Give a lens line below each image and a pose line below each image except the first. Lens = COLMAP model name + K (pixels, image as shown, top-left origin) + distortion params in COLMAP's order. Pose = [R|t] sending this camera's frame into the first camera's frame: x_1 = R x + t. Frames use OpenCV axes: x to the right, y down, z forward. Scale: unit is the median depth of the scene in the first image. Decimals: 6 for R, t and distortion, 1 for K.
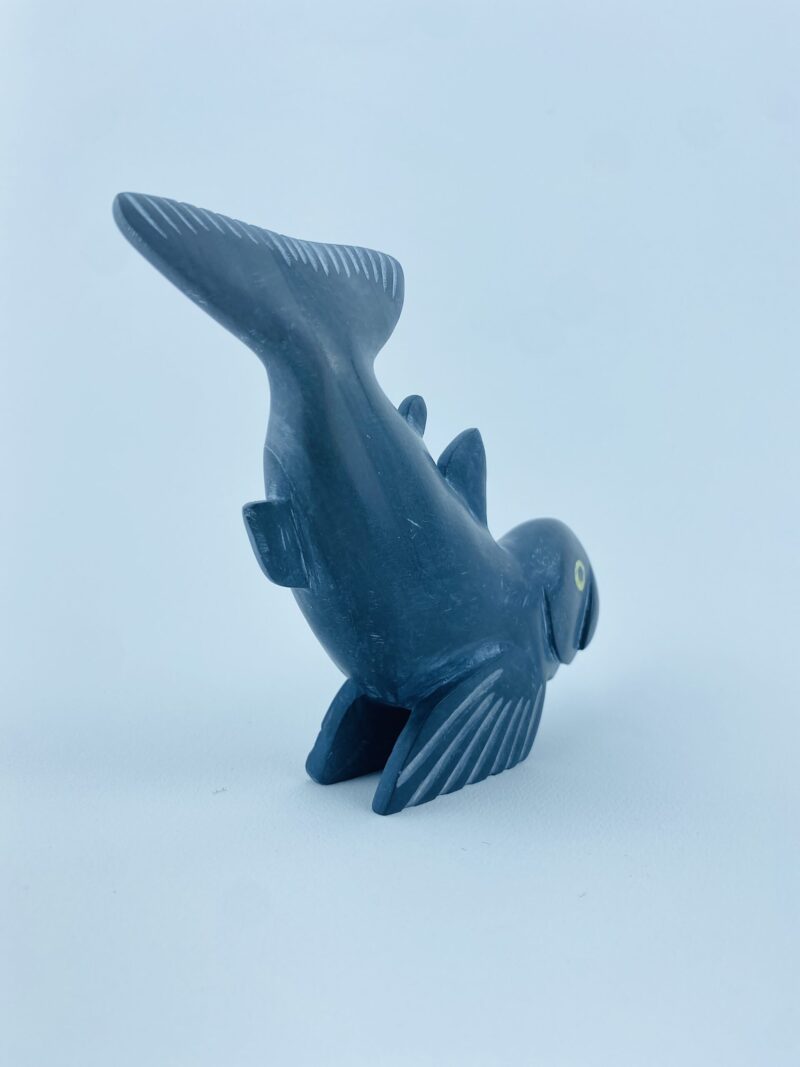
lens RADIAL K [[877.9, 0, 397.0], [0, 877.9, 536.0], [0, 0, 1]] dist [0.145349, -0.473804]
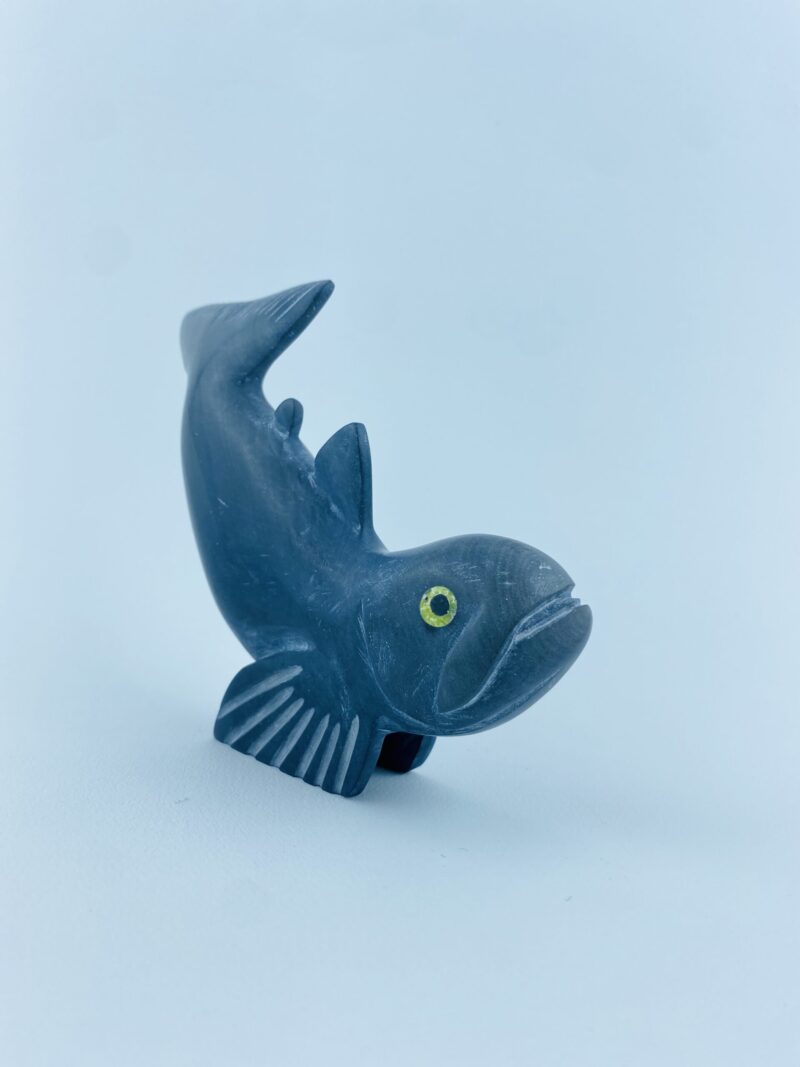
lens RADIAL K [[877.9, 0, 397.0], [0, 877.9, 536.0], [0, 0, 1]] dist [0.145349, -0.473804]
pose [[-0.045079, 0.030637, -0.998514, 1.083984], [-0.145695, 0.988641, 0.036912, -0.042986], [0.988302, 0.147143, -0.040103, 1.129368]]
